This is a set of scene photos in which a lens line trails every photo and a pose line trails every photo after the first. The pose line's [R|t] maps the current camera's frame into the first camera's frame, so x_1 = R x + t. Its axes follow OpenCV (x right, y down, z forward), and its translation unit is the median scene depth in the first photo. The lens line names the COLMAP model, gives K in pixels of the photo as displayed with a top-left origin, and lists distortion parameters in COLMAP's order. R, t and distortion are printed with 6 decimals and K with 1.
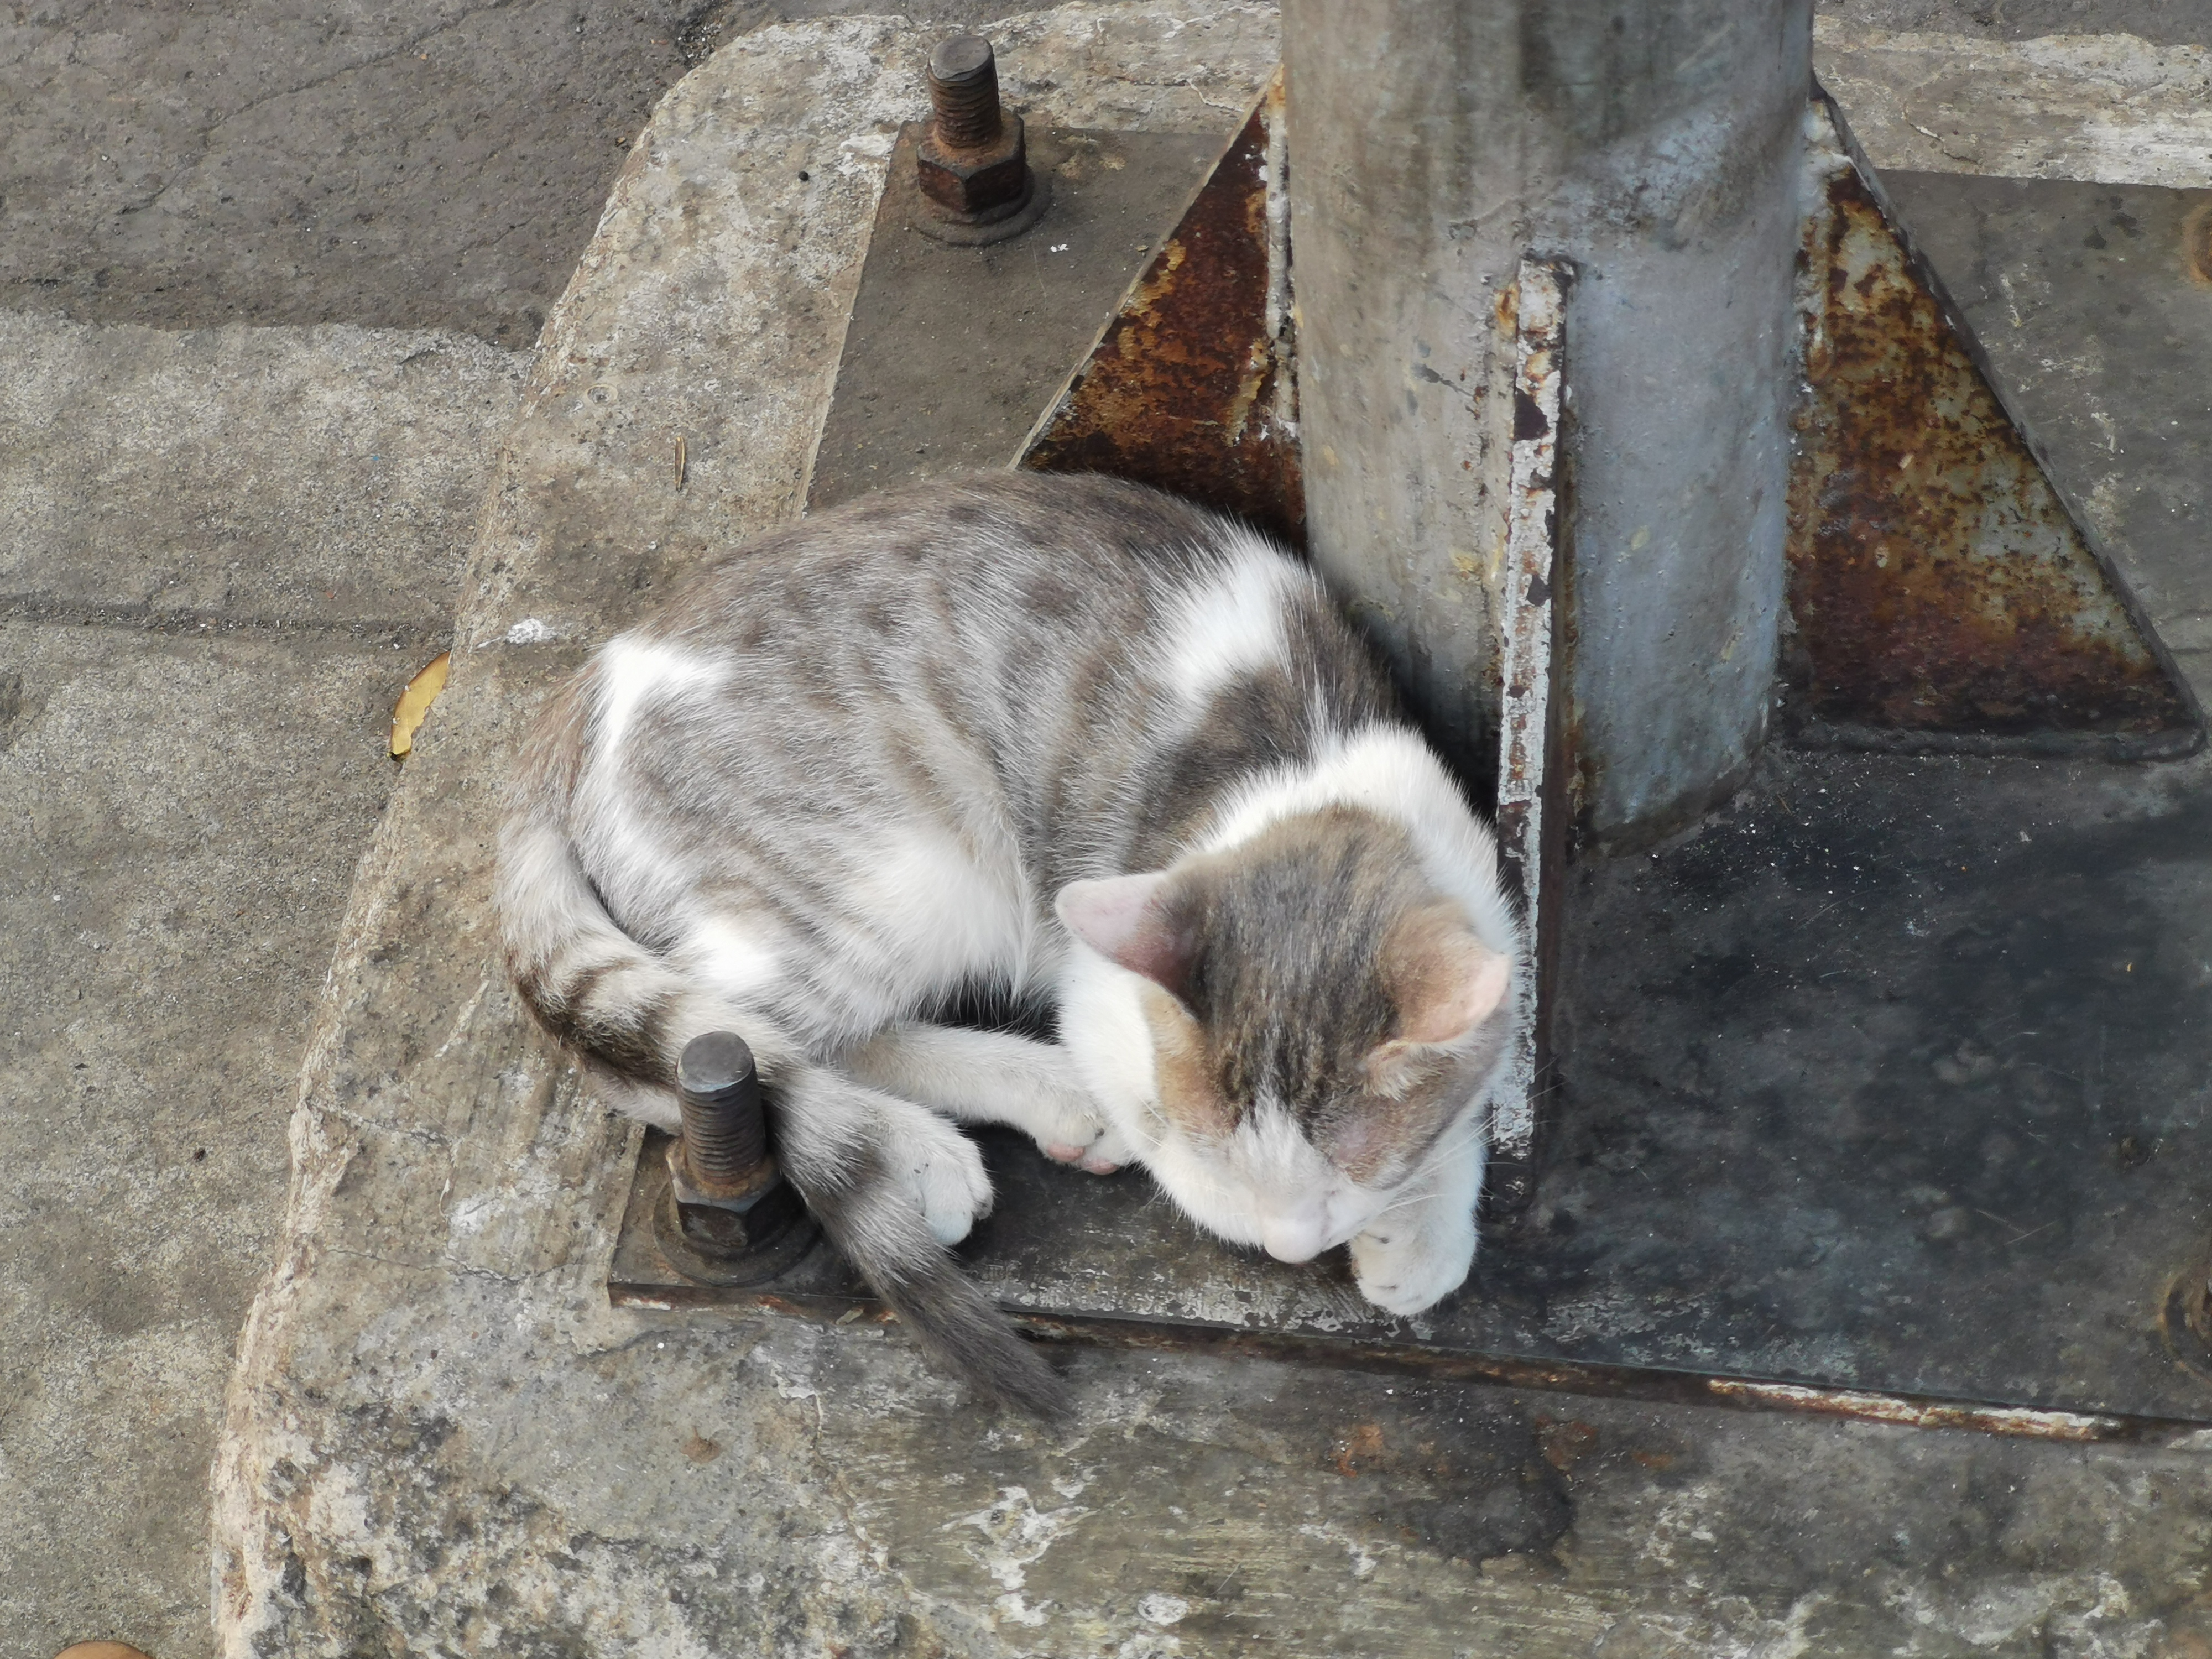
lens RADIAL K [[5326.0, 0, 1106.0], [0, 5326.0, 829.5], [0, 0, 1]] dist [0.491543, -6.288657]
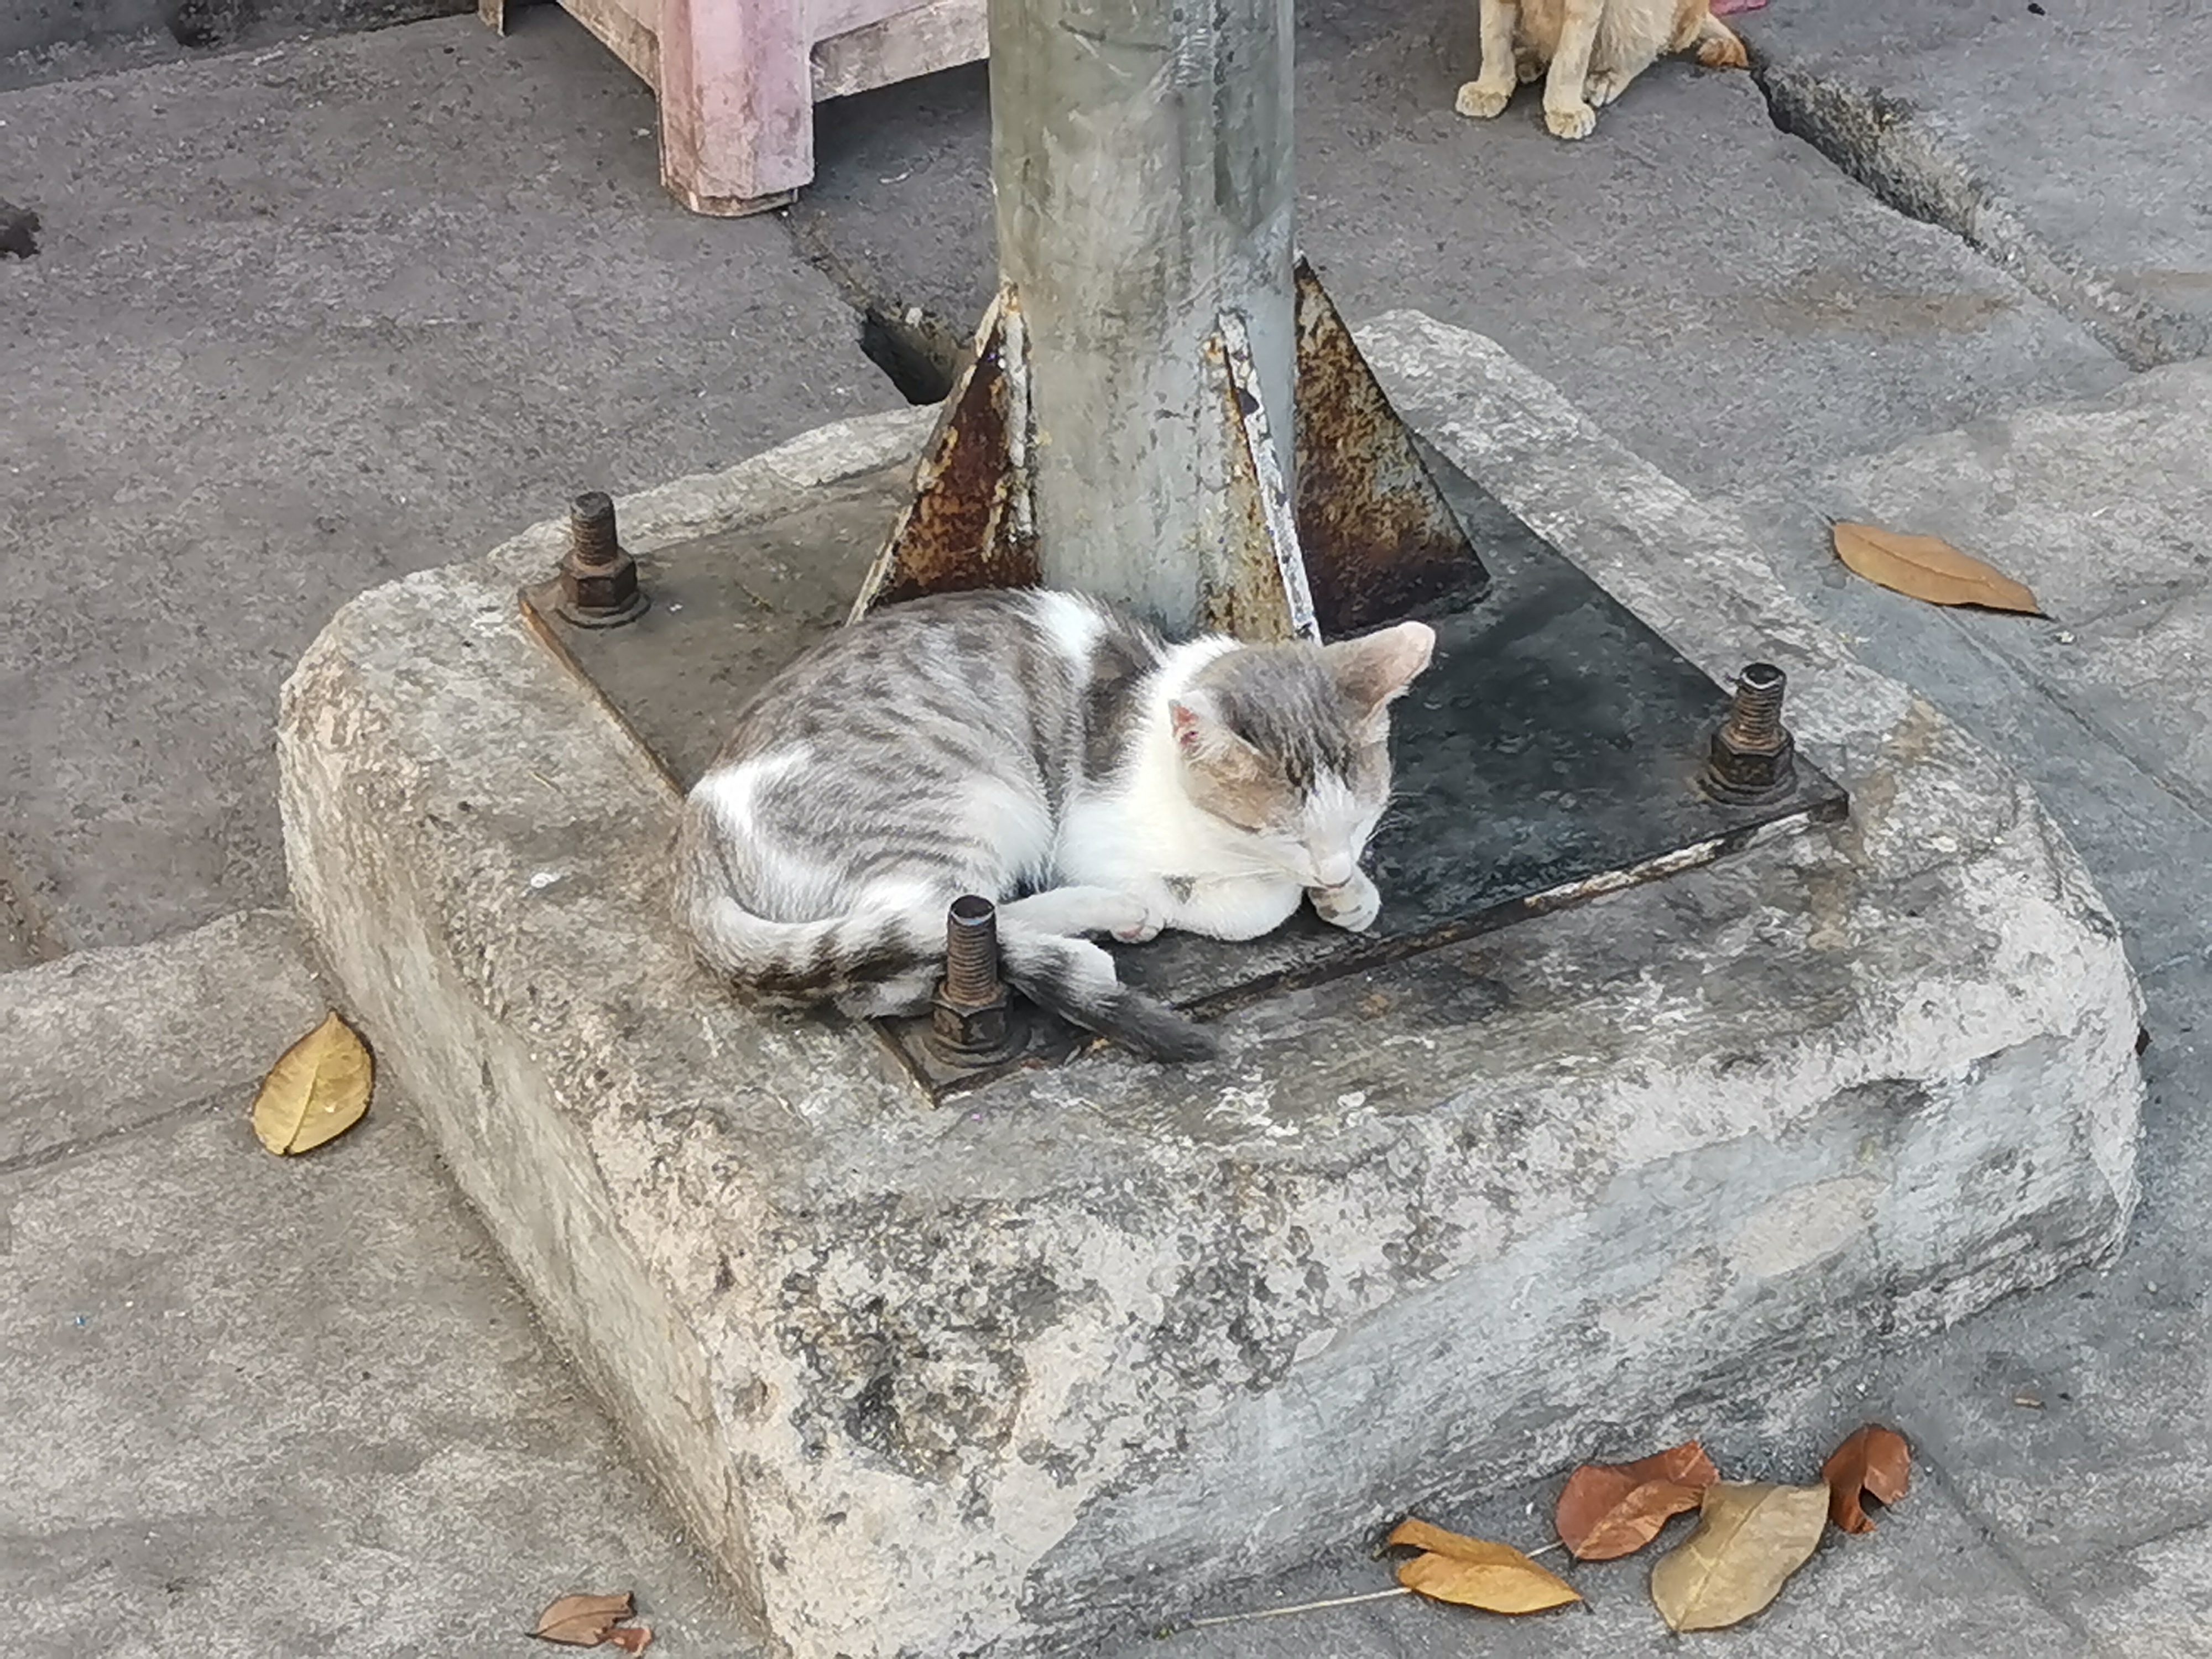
lens RADIAL K [[5051.8, 0, 1106.0], [0, 5051.8, 829.5], [0, 0, 1]] dist [-0.040869, 2.946658]
pose [[0.808926, -0.289704, 0.511577, -0.801058], [0.418684, 0.894747, -0.155347, 0.271307], [-0.412727, 0.339853, 0.845078, -0.318530]]
